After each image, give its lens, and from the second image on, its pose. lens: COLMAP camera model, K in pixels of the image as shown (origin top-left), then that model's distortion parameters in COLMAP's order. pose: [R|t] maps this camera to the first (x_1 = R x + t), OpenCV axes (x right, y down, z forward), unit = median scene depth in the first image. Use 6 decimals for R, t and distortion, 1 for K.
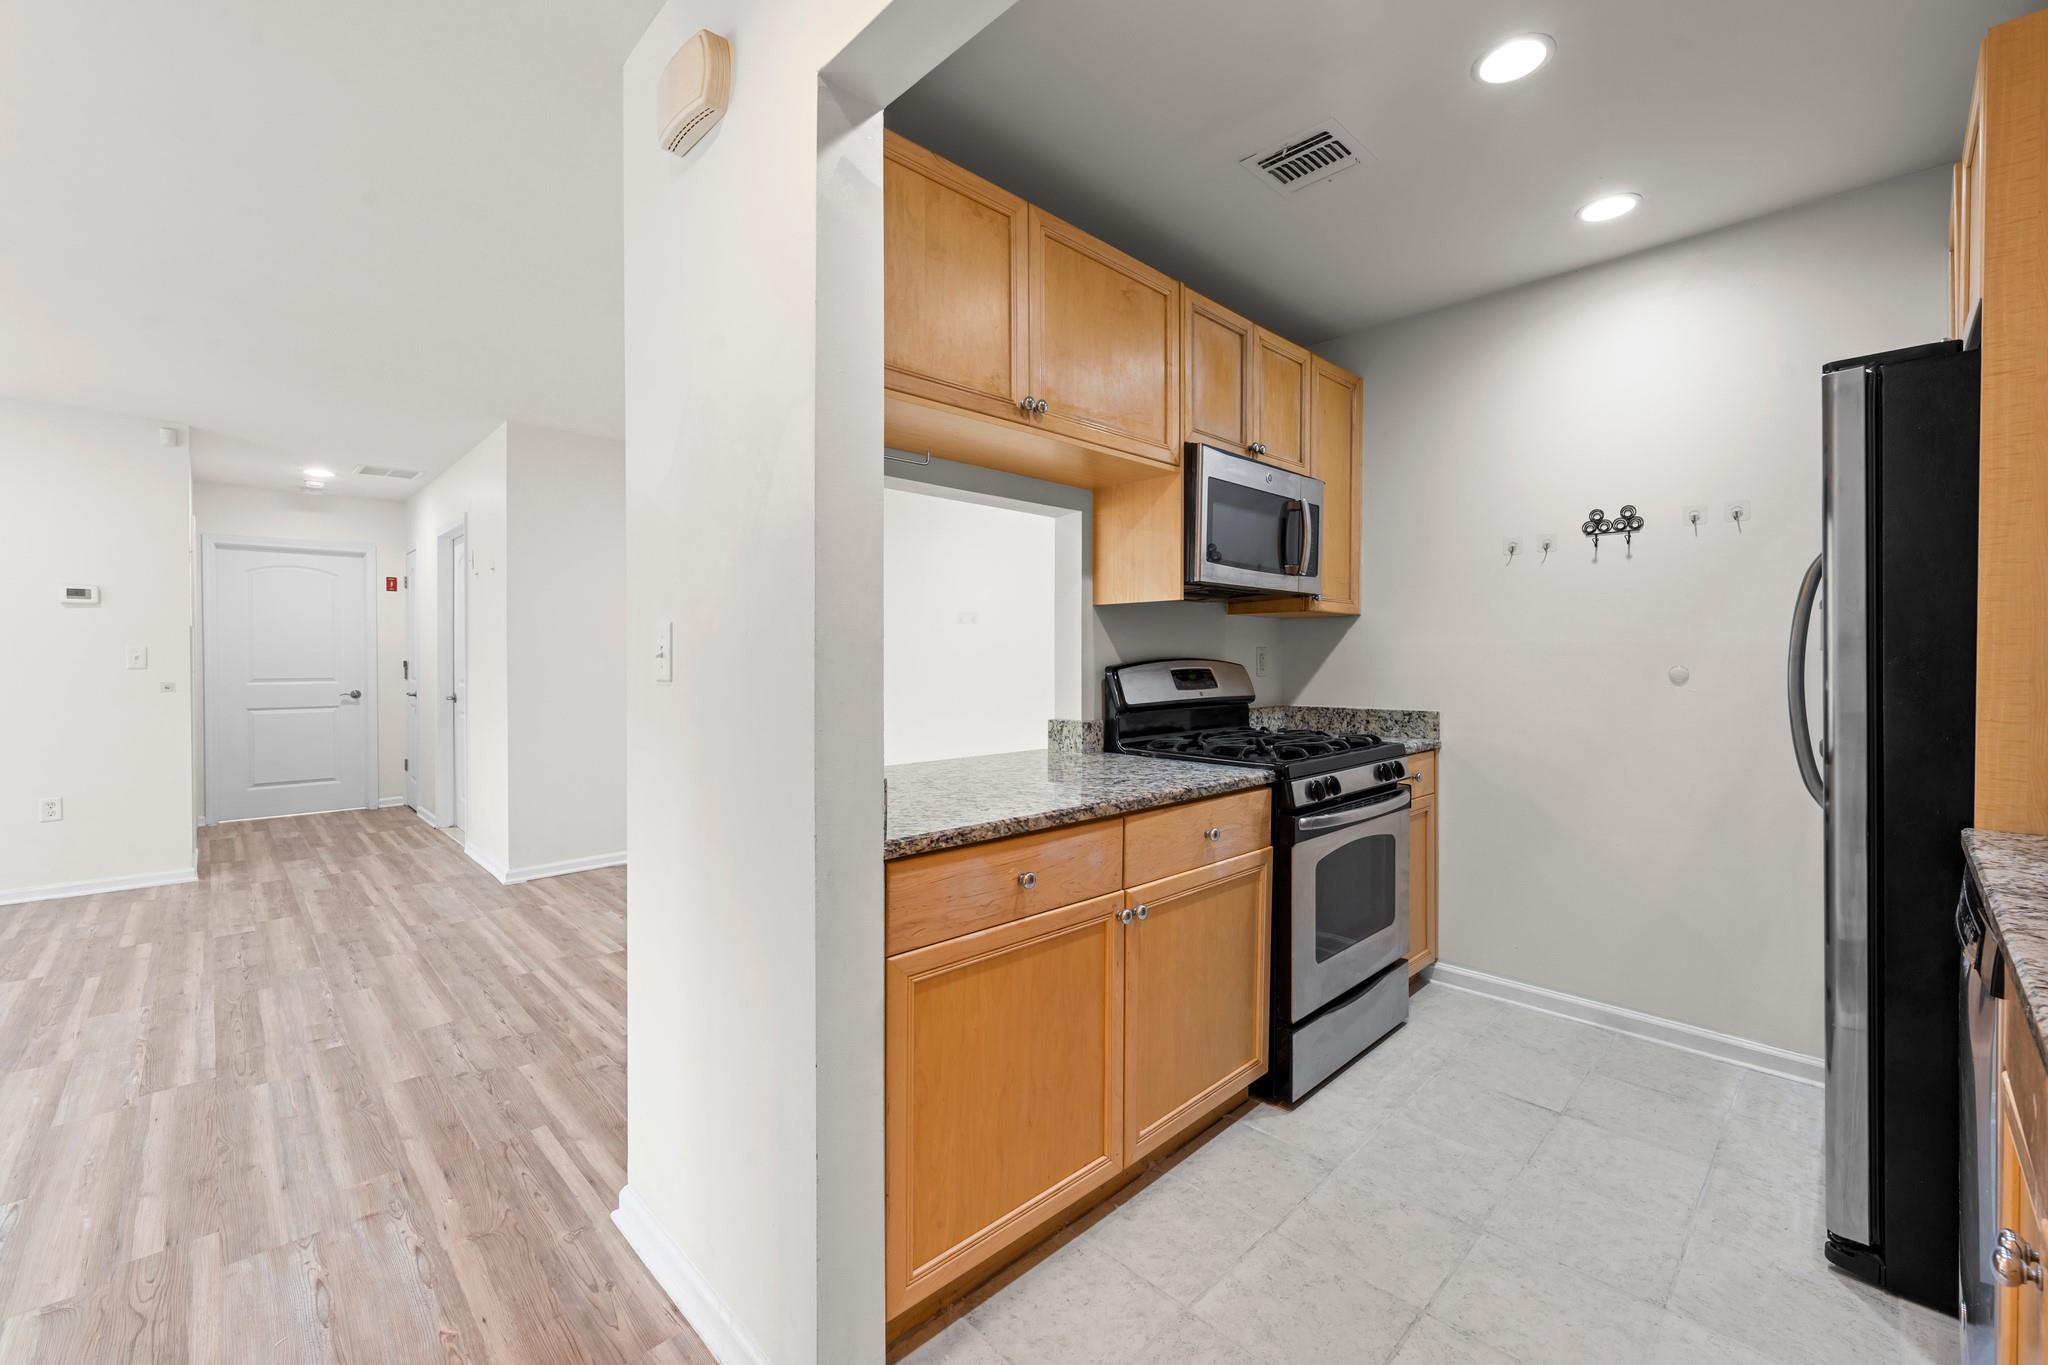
lens RADIAL K [[829.4, 0, 1030.5], [0, 829.4, 670.8], [0, 0, 1]] dist [0.001111, -0.001319]
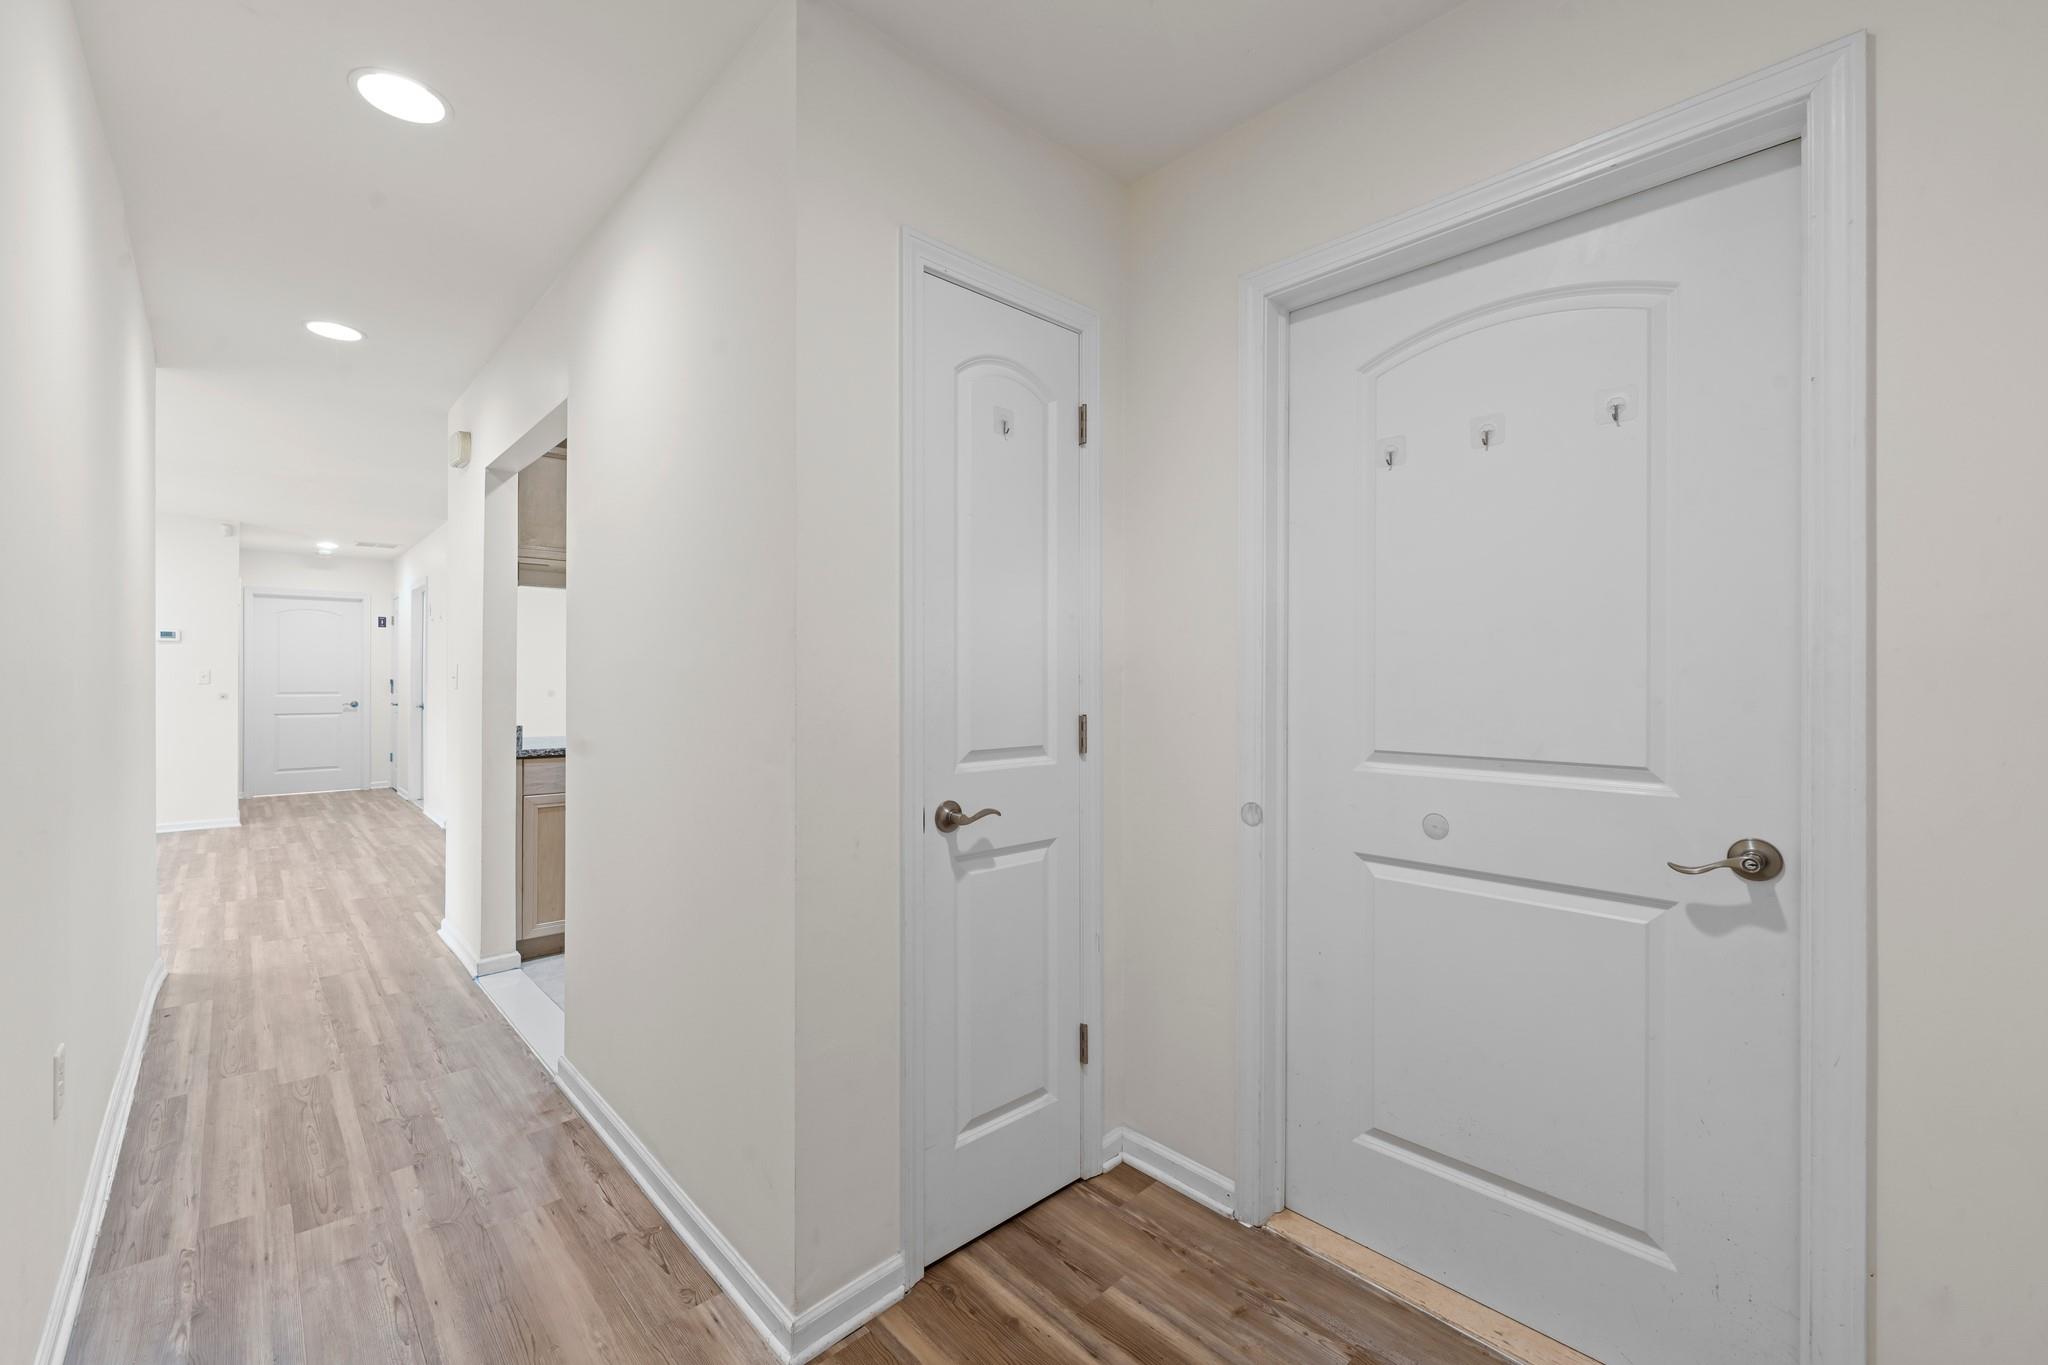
lens RADIAL K [[829.4, 0, 1027.3], [0, 829.4, 679.6], [0, 0, 1]] dist [0.001111, -0.001319]
pose [[0.999832, 0.002796, -0.018128, 0.733704], [-0.003030, 0.999913, -0.012856, 0.007542], [0.018090, 0.012908, 0.999753, -0.789257]]
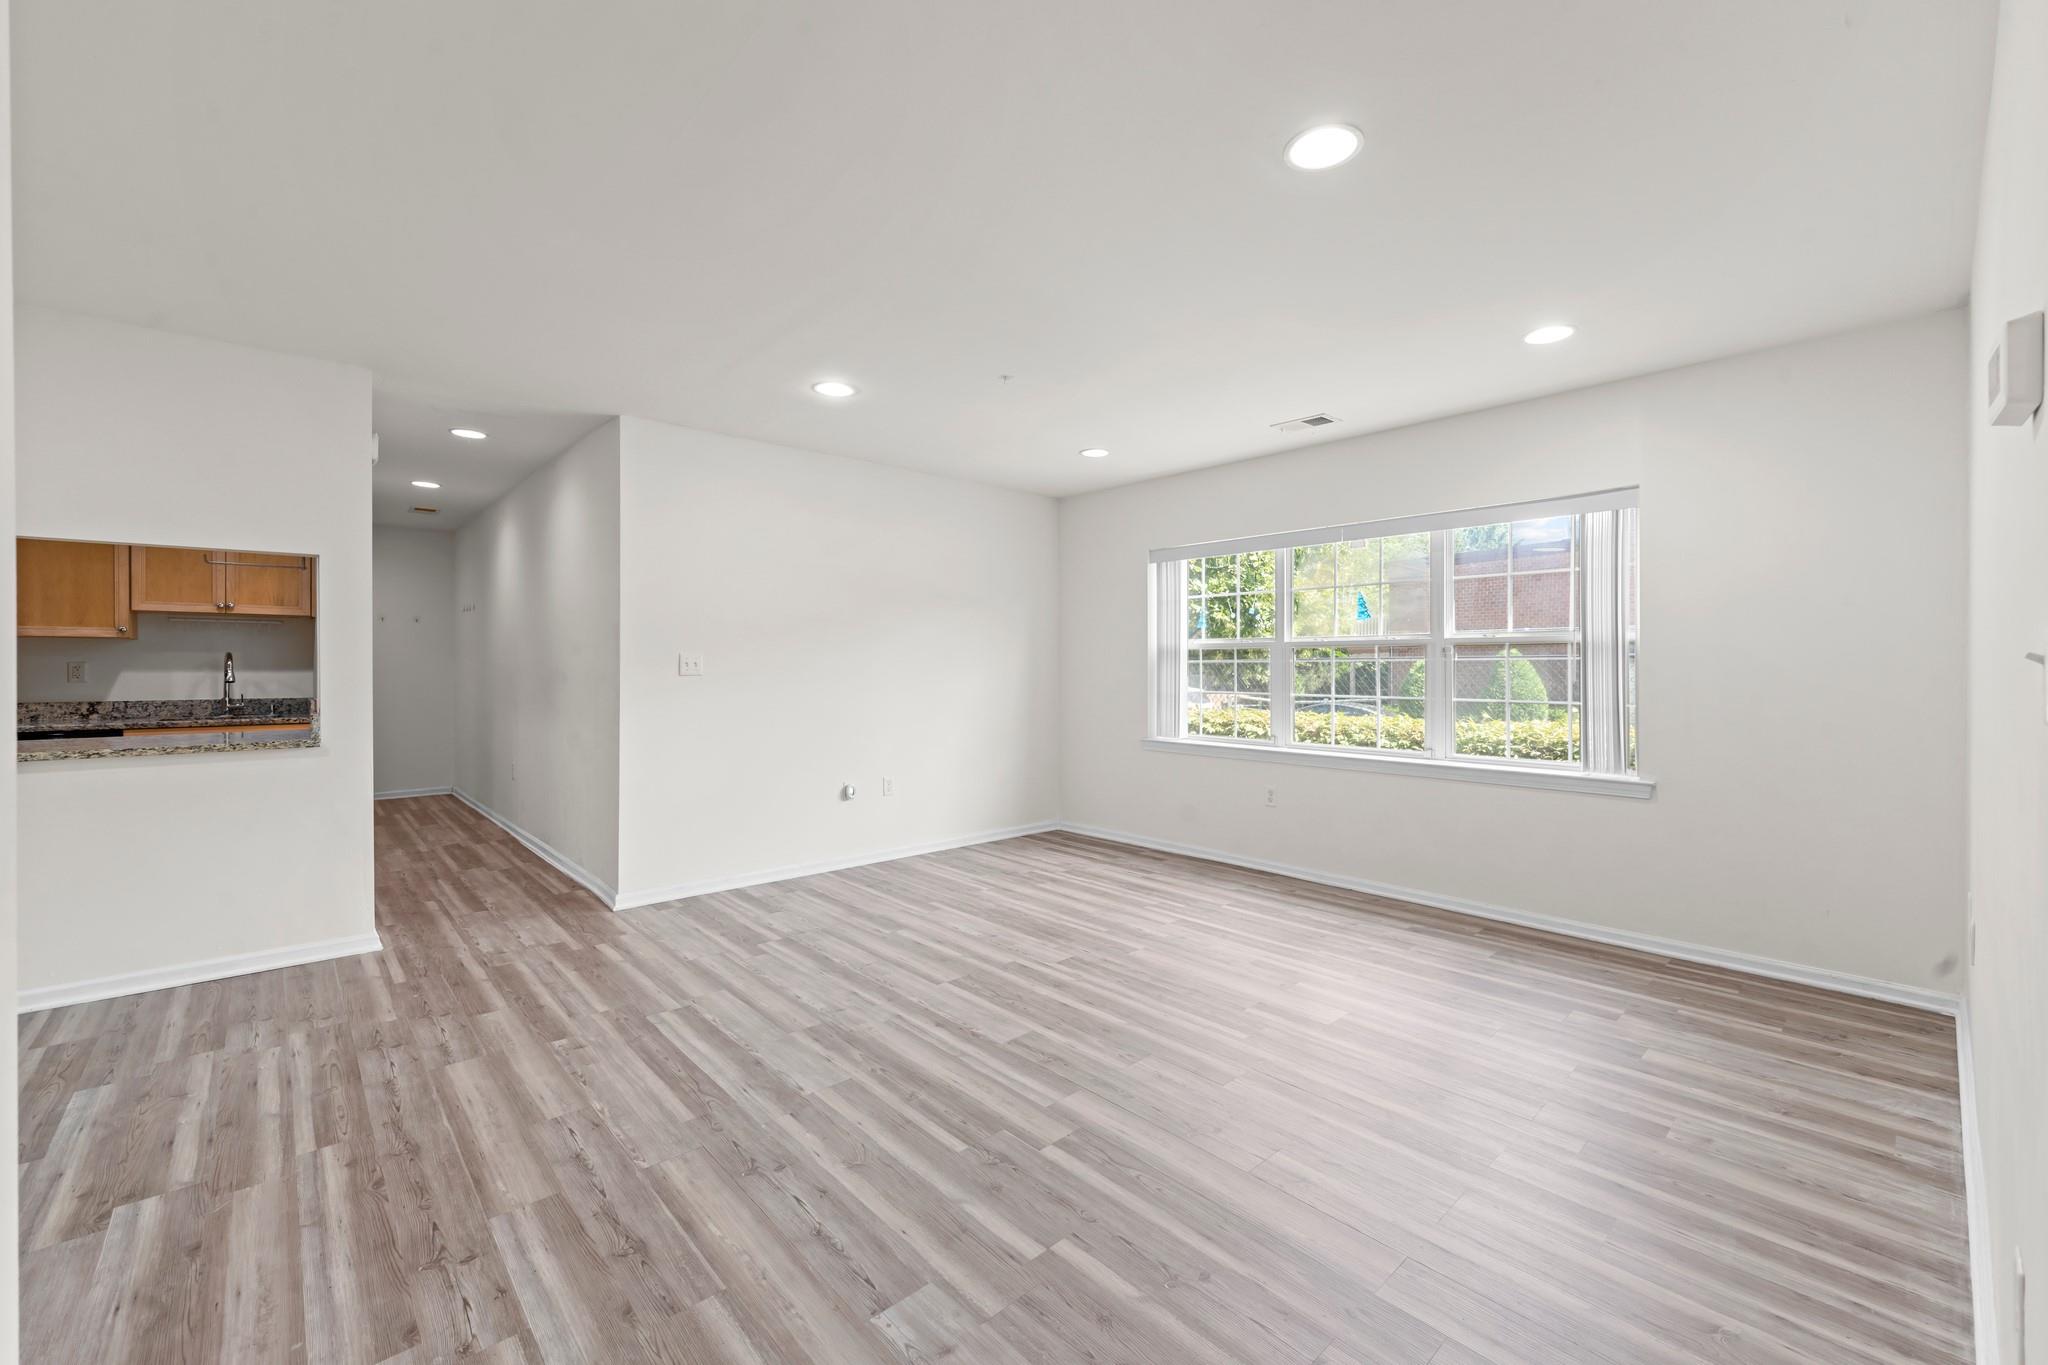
lens RADIAL K [[829.4, 0, 1031.0], [0, 829.4, 672.1], [0, 0, 1]] dist [0.001111, -0.001319]
pose [[-0.999286, -0.000876, 0.037778, -1.421894], [-0.000108, 0.999794, 0.020310, -0.029736], [-0.037788, 0.020291, -0.999080, 1.943641]]
